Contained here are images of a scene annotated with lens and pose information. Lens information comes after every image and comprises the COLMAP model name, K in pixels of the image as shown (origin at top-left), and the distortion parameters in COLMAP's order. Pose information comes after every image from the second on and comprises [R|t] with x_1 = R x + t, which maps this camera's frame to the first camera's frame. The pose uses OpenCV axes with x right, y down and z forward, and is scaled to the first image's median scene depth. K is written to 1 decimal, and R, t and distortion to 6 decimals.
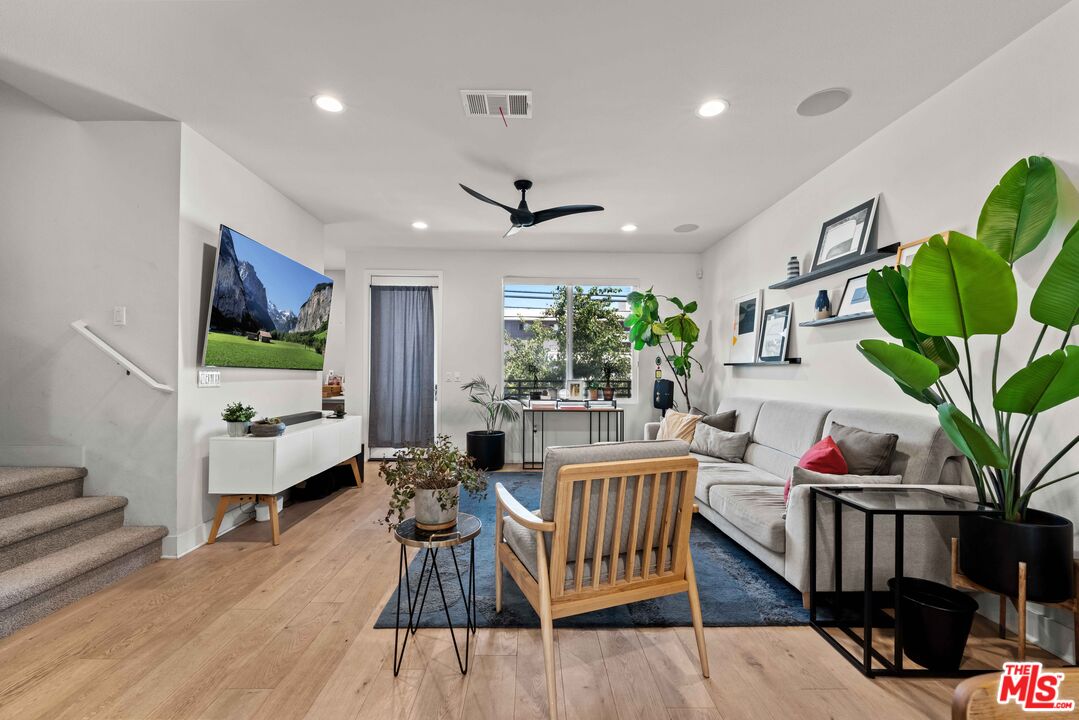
lens RADIAL K [[436.9, 0, 537.1], [0, 436.9, 370.7], [0, 0, 1]] dist [-0.001224, -0.000132]
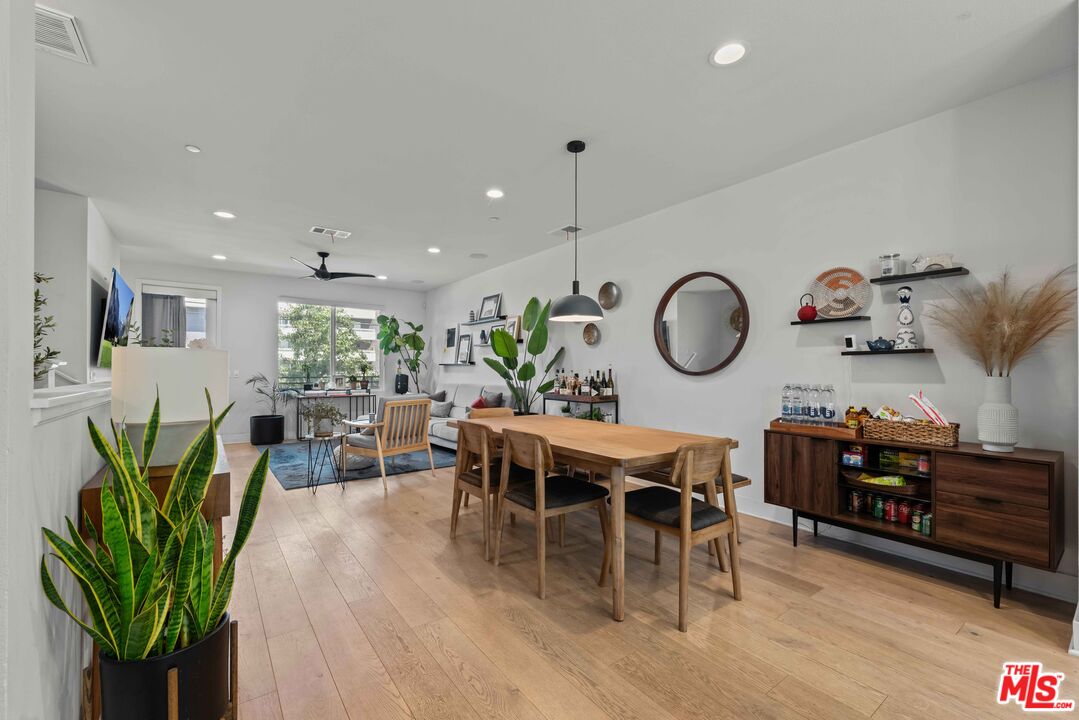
lens RADIAL K [[445.1, 0, 527.7], [0, 445.1, 368.5], [0, 0, 1]] dist [-0.000509, -0.000430]
pose [[0.823377, -0.003785, 0.567482, -0.307156], [0.003104, 0.999993, 0.002166, -0.001642], [-0.567486, -0.000022, 0.823383, -0.705584]]
